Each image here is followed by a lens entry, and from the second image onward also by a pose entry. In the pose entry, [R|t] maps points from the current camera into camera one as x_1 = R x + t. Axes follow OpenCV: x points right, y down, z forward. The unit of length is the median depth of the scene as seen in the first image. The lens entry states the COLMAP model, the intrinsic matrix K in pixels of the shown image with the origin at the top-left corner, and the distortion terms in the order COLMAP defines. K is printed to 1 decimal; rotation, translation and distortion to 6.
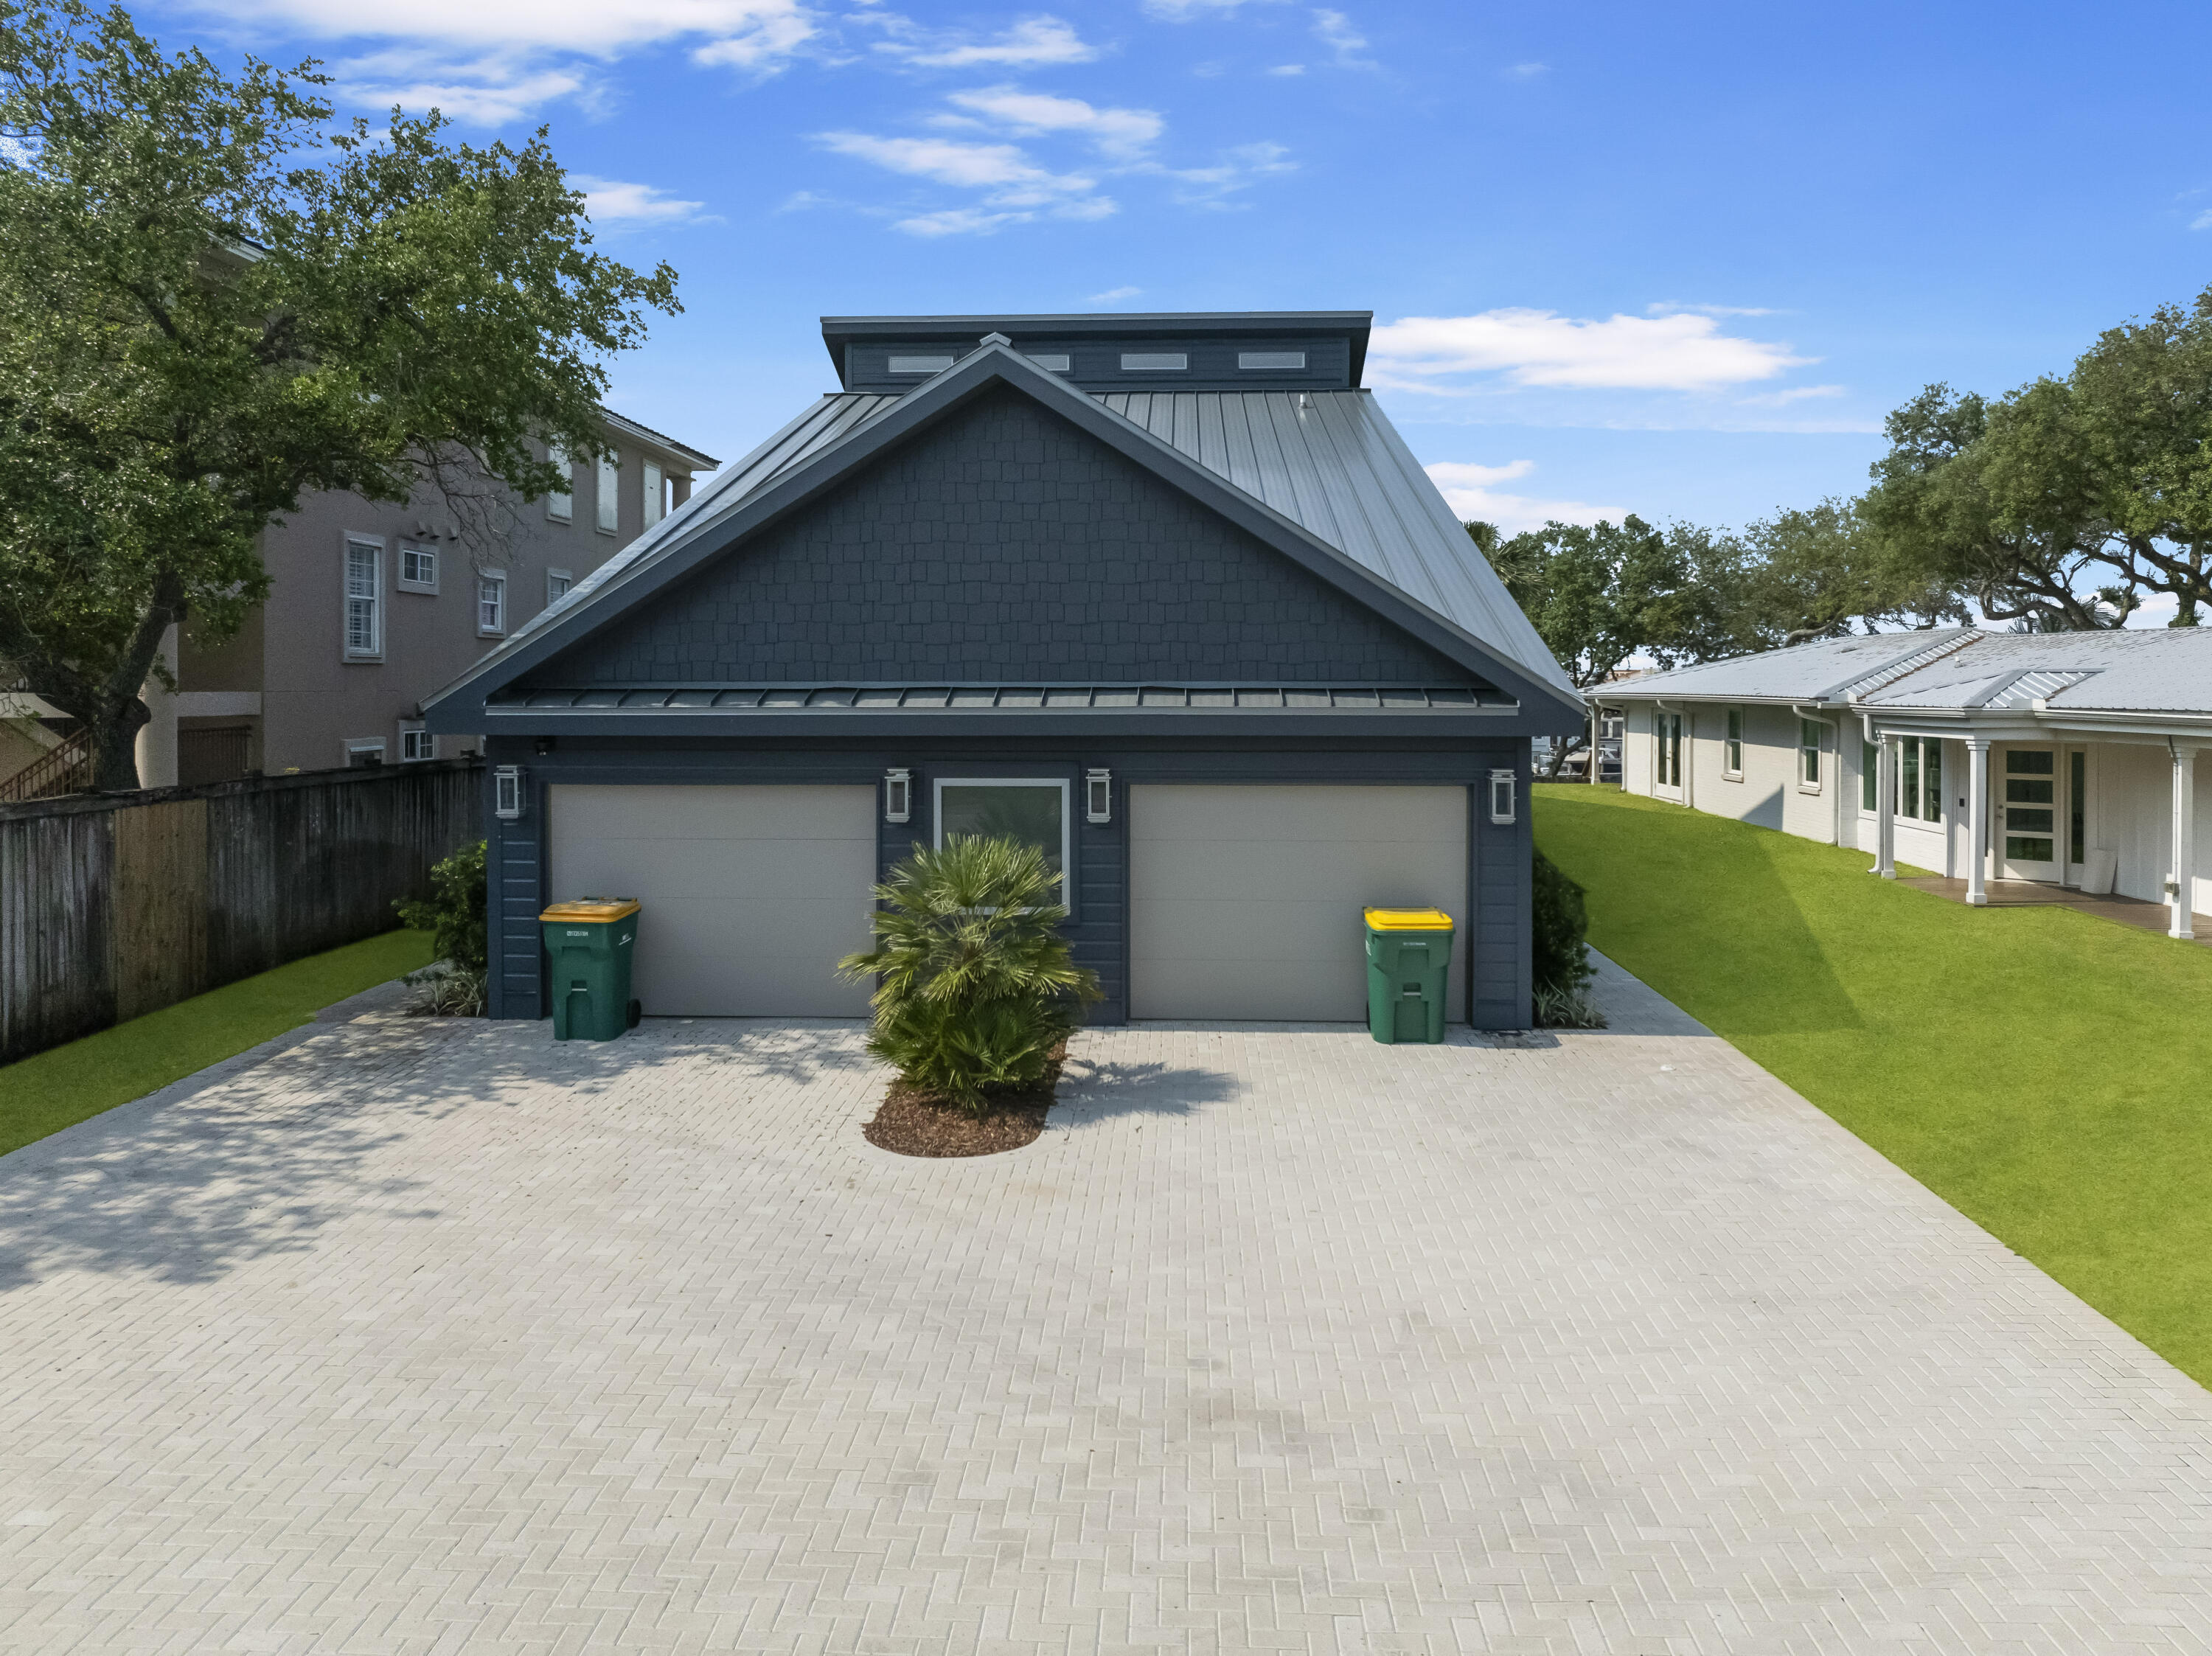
lens RADIAL K [[1563.6, 0, 1095.7], [0, 1563.6, 775.8], [0, 0, 1]] dist [-0.035539, 0.003598]
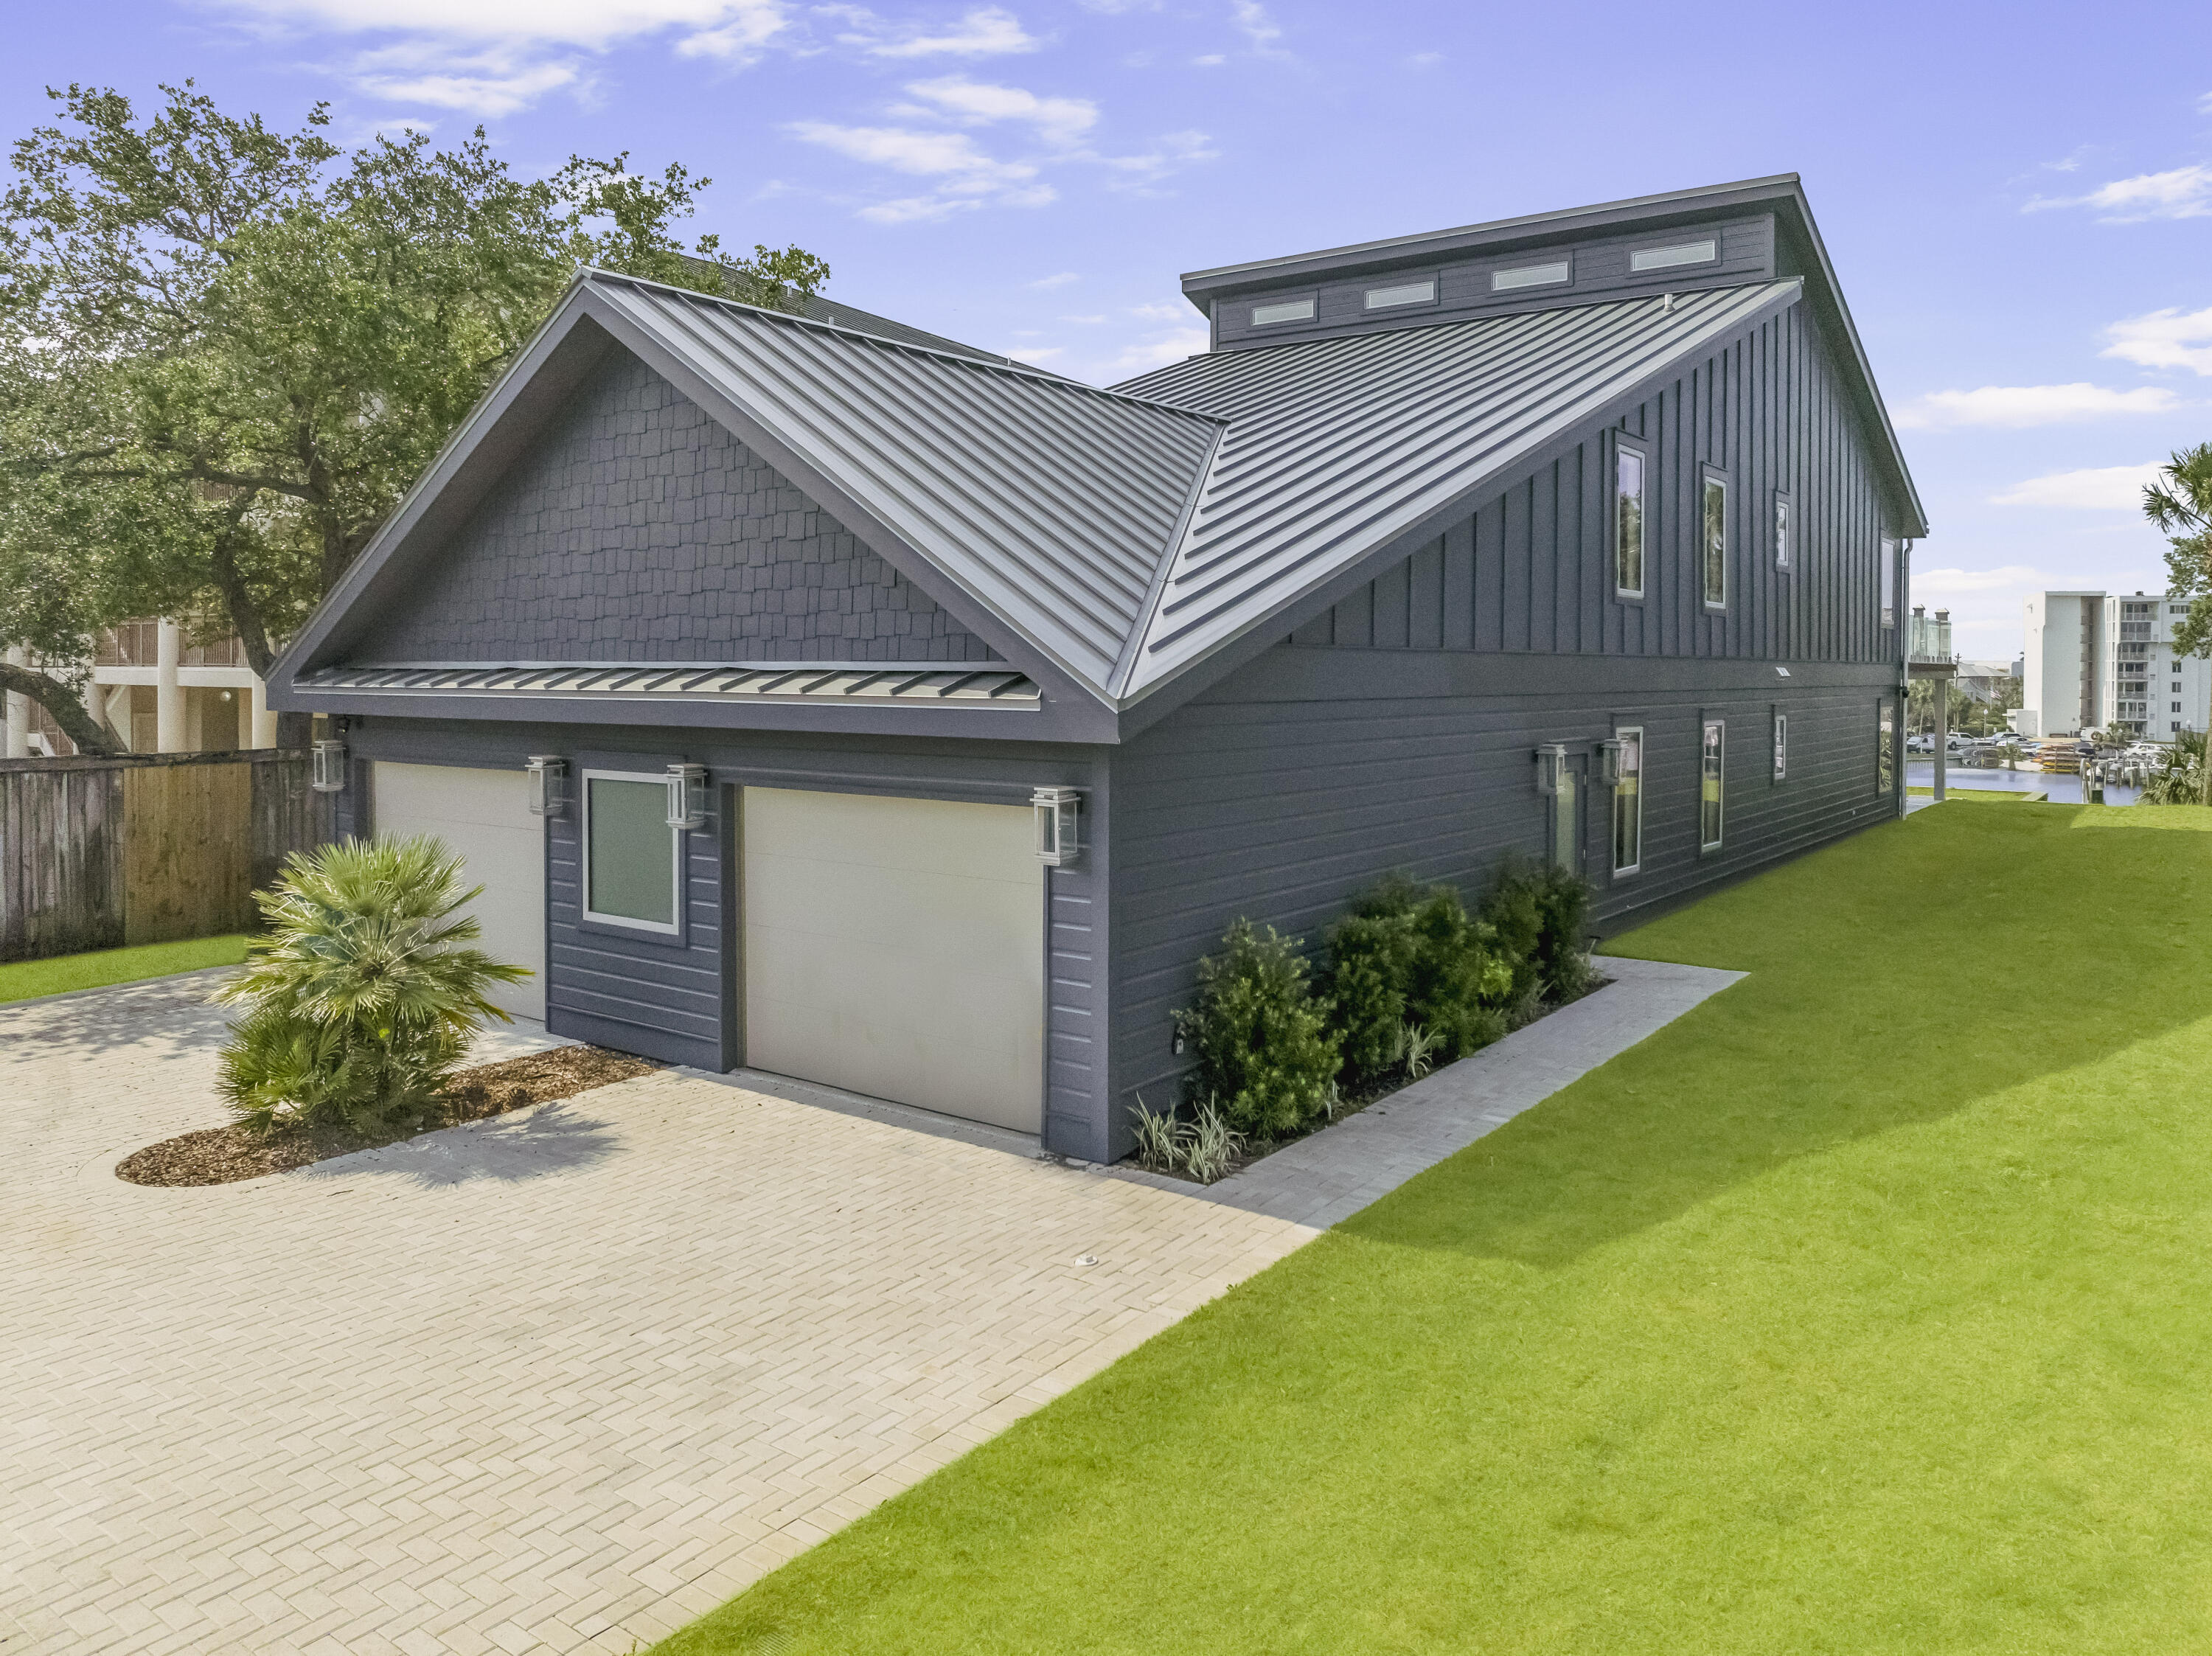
lens RADIAL K [[1579.2, 0, 1116.7], [0, 1579.2, 731.6], [0, 0, 1]] dist [-0.038683, 0.003658]
pose [[0.837276, 0.025239, -0.546198, 0.651413], [-0.036084, 0.999307, -0.009137, -0.022865], [0.545588, 0.027359, 0.837607, 0.409264]]
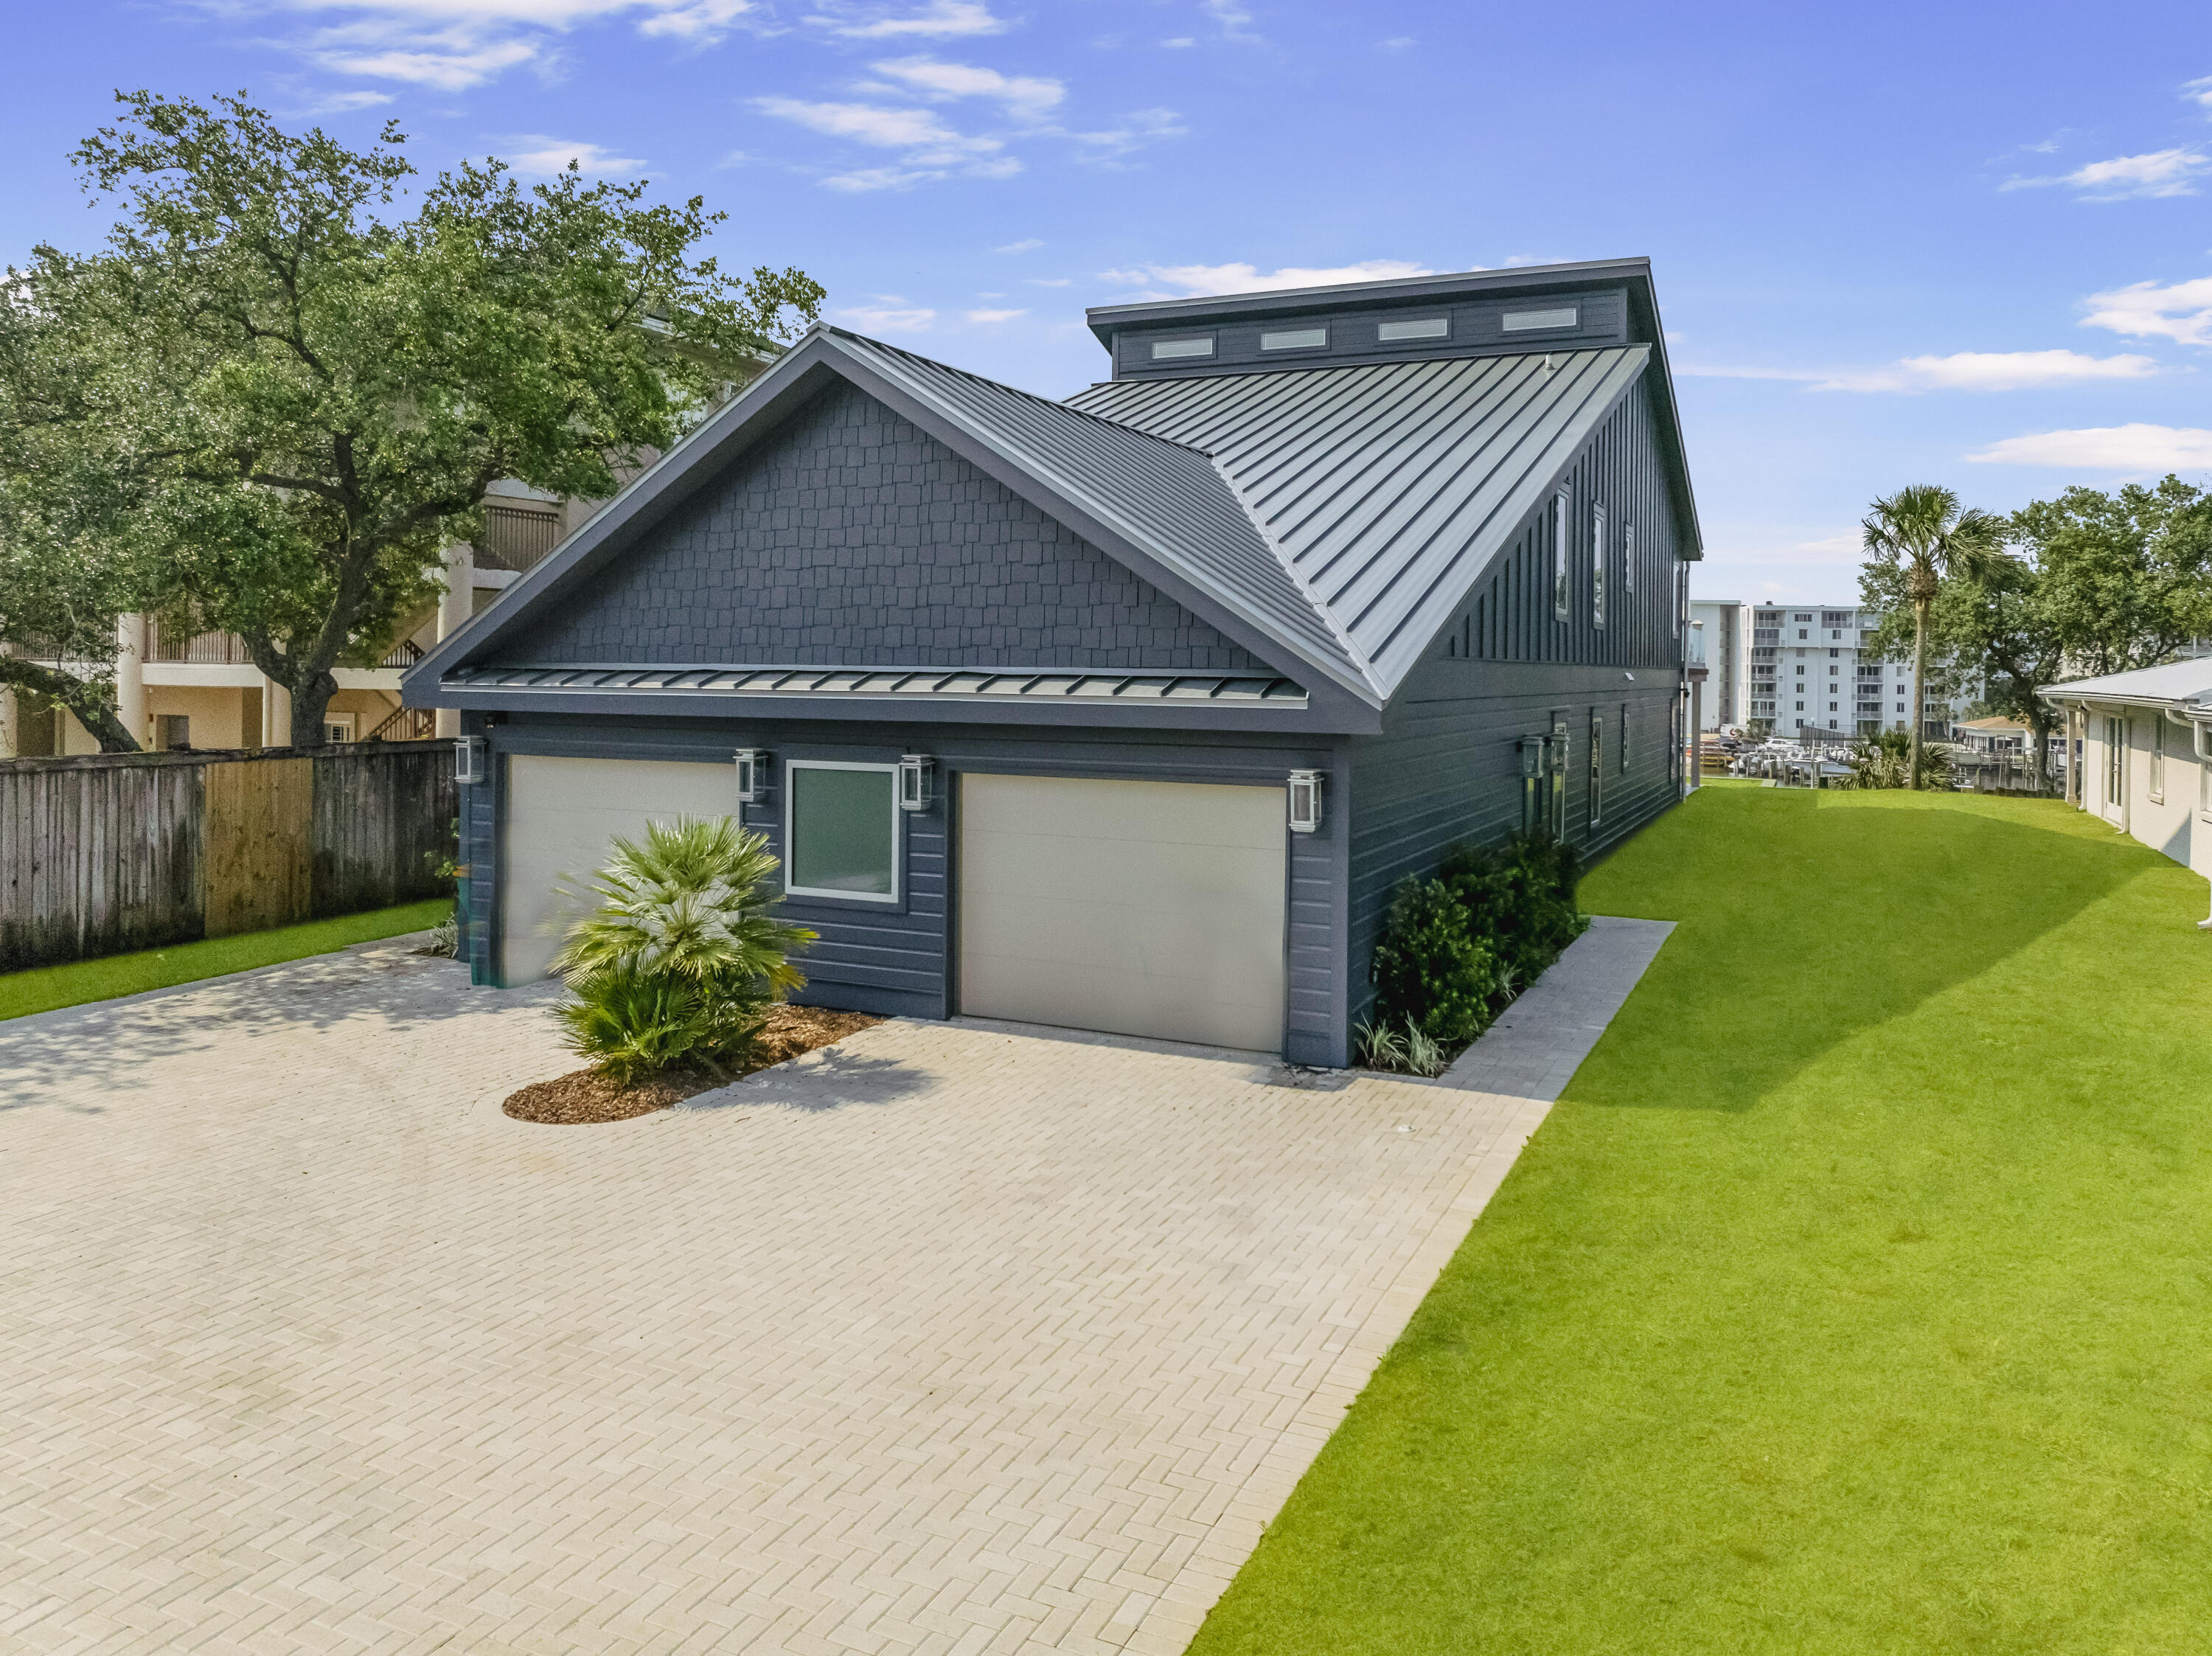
lens RADIAL K [[1580.6, 0, 1111.1], [0, 1580.6, 714.0], [0, 0, 1]] dist [-0.033918, -0.002473]
pose [[0.926492, 0.020599, -0.375750, 0.478910], [-0.032495, 0.999150, -0.025349, -0.009057], [0.374908, 0.035696, 0.926374, 0.126134]]
